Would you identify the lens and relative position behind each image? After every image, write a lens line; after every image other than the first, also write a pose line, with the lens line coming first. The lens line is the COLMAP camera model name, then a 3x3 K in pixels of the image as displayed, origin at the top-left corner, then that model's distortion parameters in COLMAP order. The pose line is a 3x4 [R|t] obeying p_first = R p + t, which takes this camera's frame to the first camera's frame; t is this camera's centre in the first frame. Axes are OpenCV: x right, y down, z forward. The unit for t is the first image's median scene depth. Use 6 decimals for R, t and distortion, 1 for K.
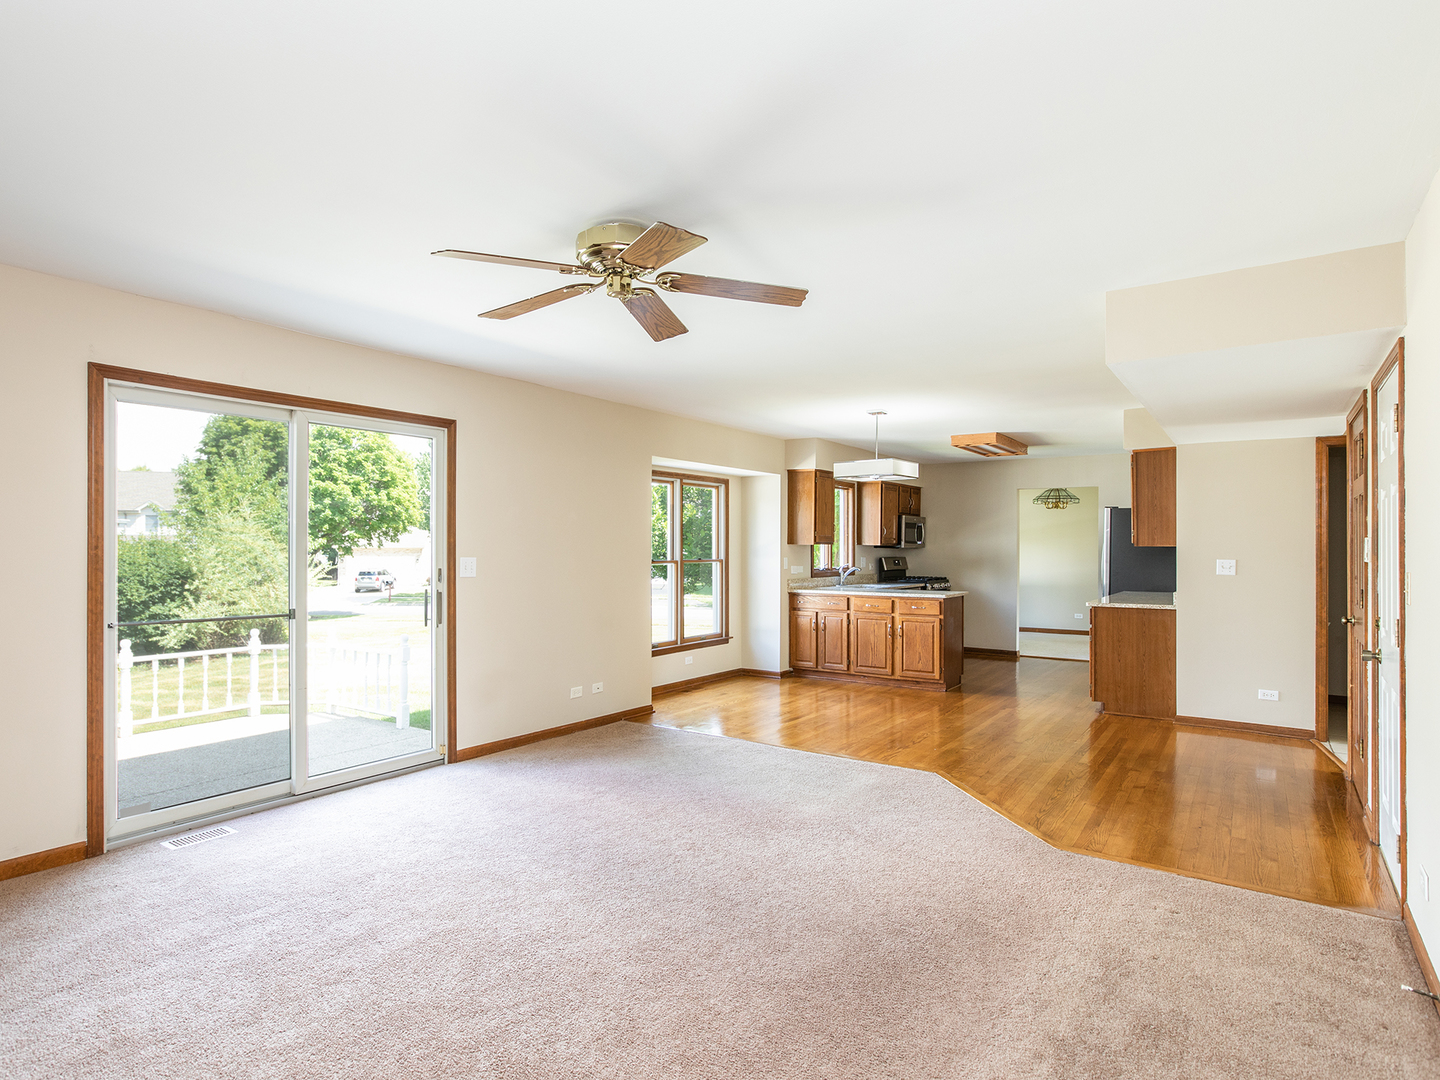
lens RADIAL K [[785.3, 0, 667.1], [0, 785.3, 542.5], [0, 0, 1]] dist [-0.041656, -0.000181]
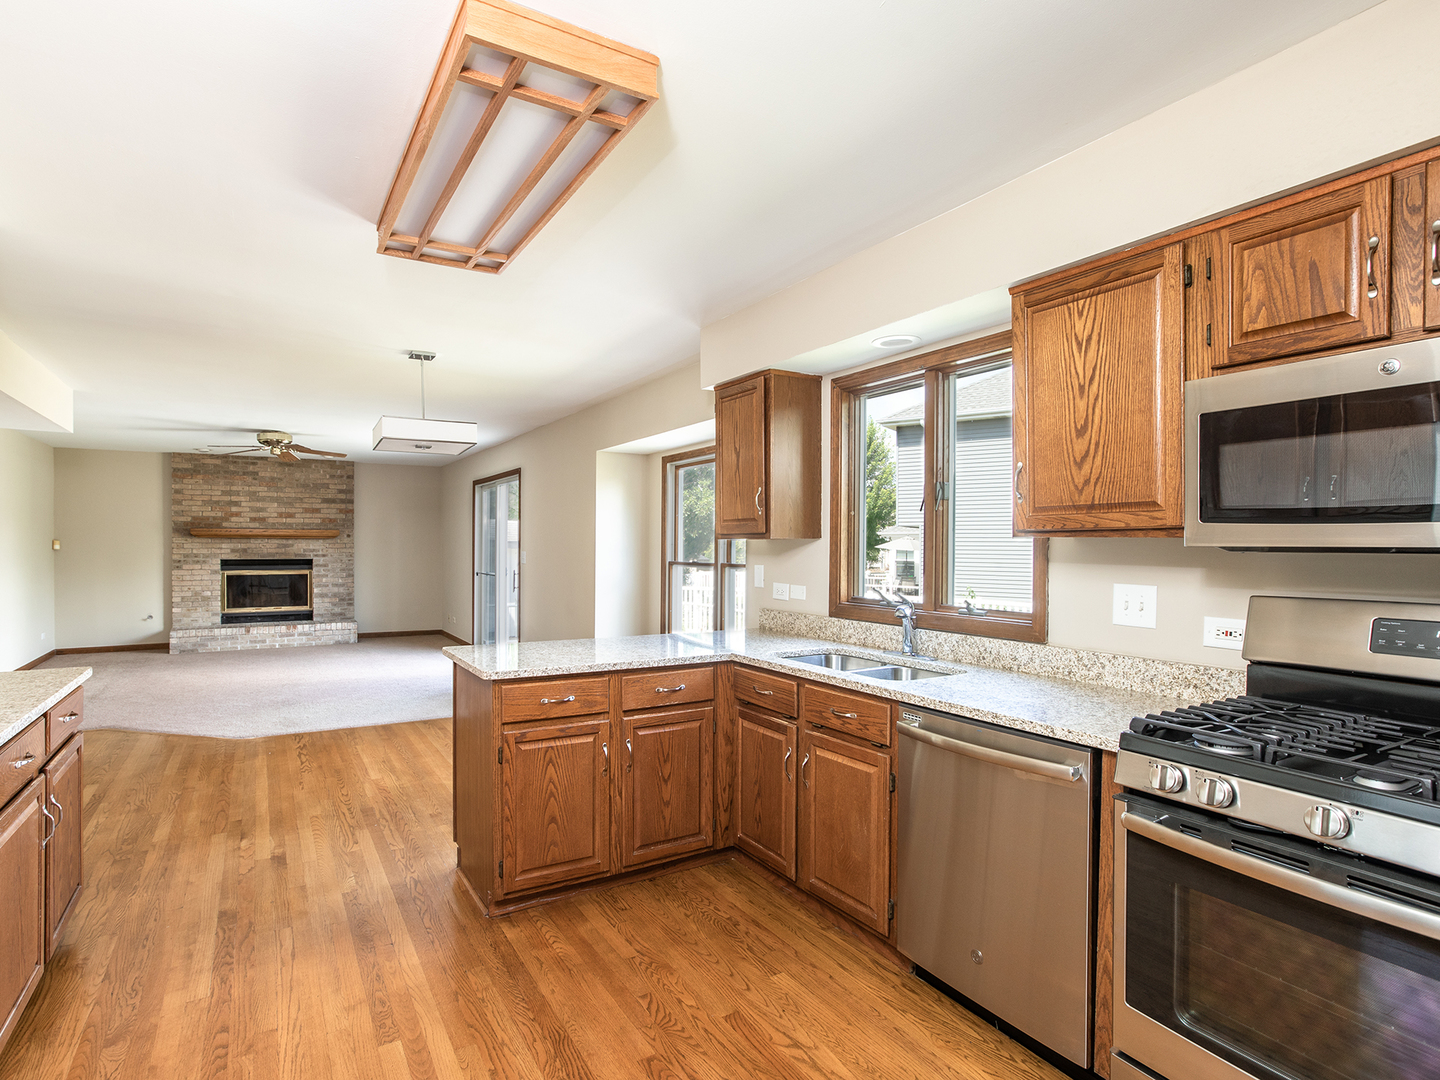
lens RADIAL K [[748.1, 0, 693.5], [0, 748.1, 548.7], [0, 0, 1]] dist [-0.002836, 0.000066]
pose [[-0.381268, 0.000401, -0.924464, 0.614150], [-0.000172, 1.000000, 0.000505, 0.008073], [0.924464, 0.000352, -0.381268, 1.129456]]
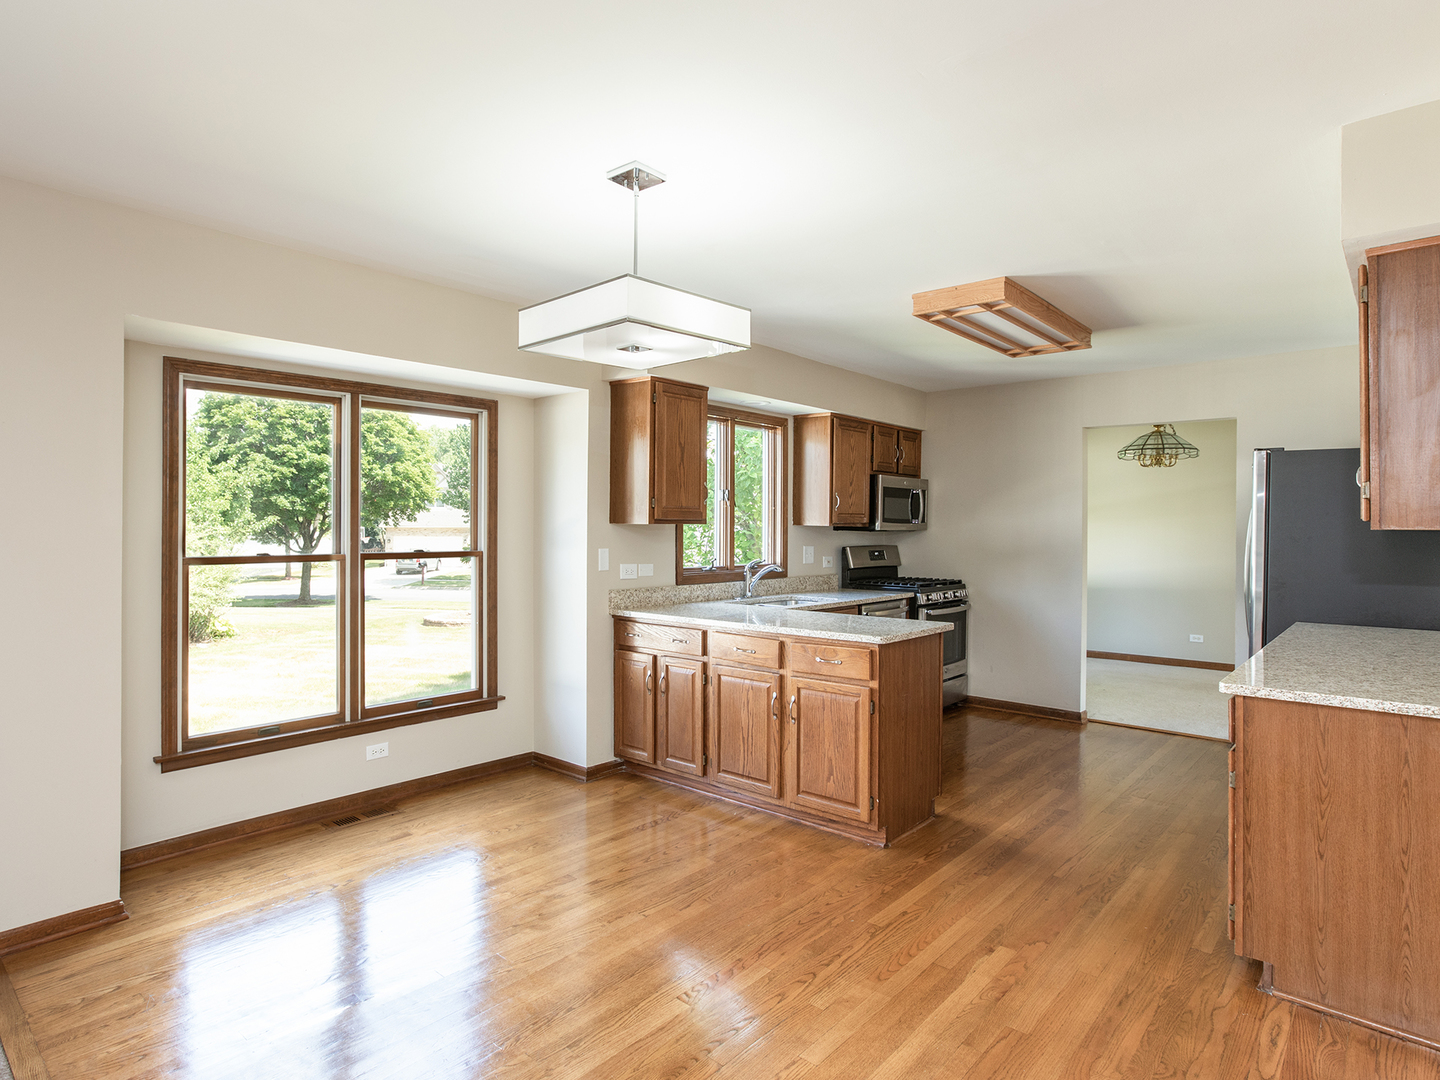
lens RADIAL K [[795.3, 0, 675.1], [0, 795.3, 525.1], [0, 0, 1]] dist [-0.043945, 0.021484]
pose [[0.995077, 0.002561, -0.099072, 0.246083], [-0.002265, 0.999993, 0.003102, 0.001685], [0.099079, -0.002862, 0.995075, 0.466073]]
